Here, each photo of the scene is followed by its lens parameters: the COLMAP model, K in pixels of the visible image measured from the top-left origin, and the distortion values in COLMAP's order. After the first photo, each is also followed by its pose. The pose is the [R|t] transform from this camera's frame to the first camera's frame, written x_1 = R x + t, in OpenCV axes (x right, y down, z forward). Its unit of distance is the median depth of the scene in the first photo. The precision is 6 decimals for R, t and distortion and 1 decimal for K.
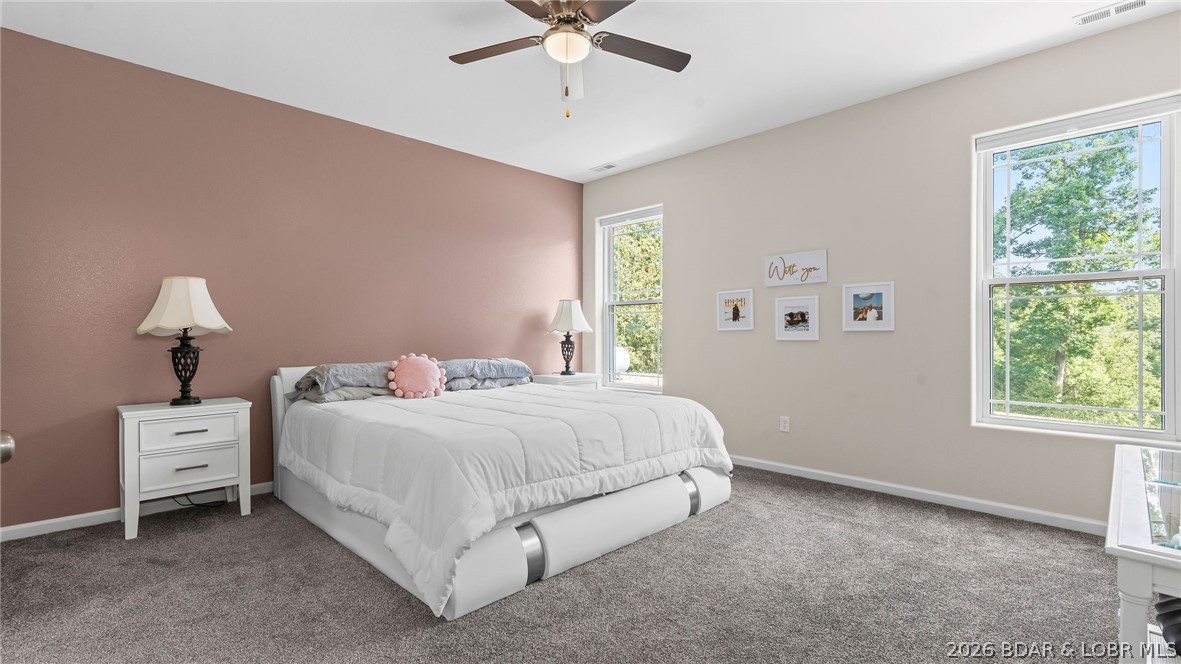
lens RADIAL K [[533.6, 0, 589.5], [0, 533.6, 323.8], [0, 0, 1]] dist [-0.010940, 0.002818]
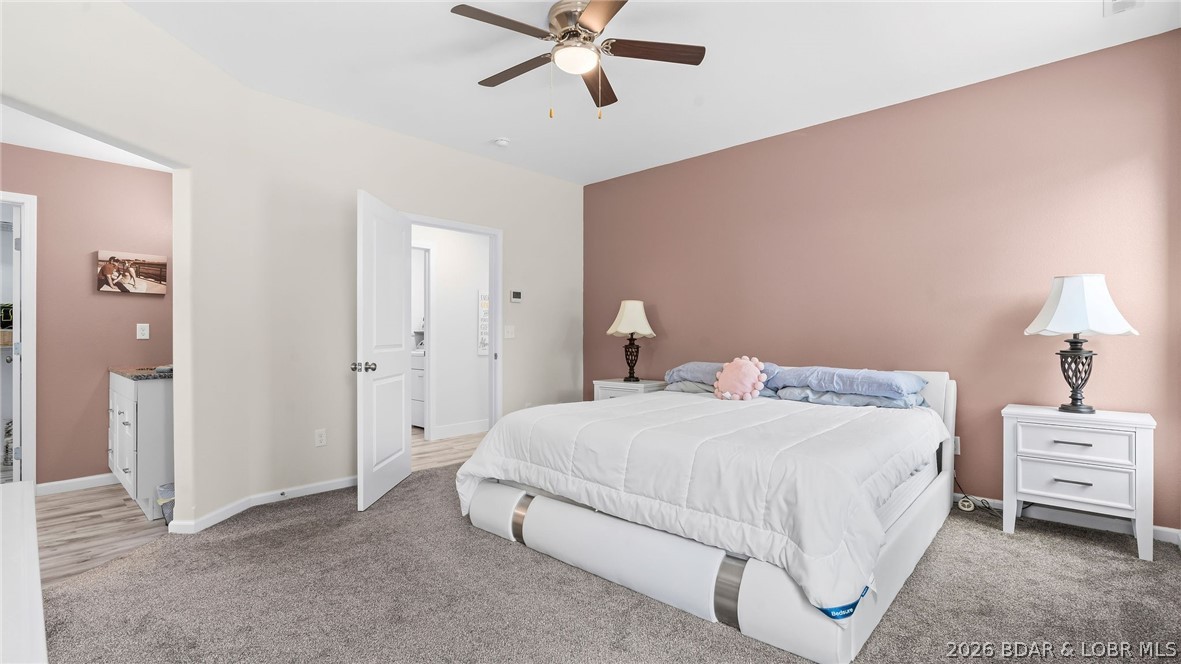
lens RADIAL K [[533.6, 0, 593.1], [0, 533.6, 343.8], [0, 0, 1]] dist [-0.010940, 0.002818]
pose [[0.046036, 0.014599, -0.998833, 0.611440], [0.017051, 0.999736, 0.015398, 0.011063], [0.998794, -0.017740, 0.045775, 0.618852]]
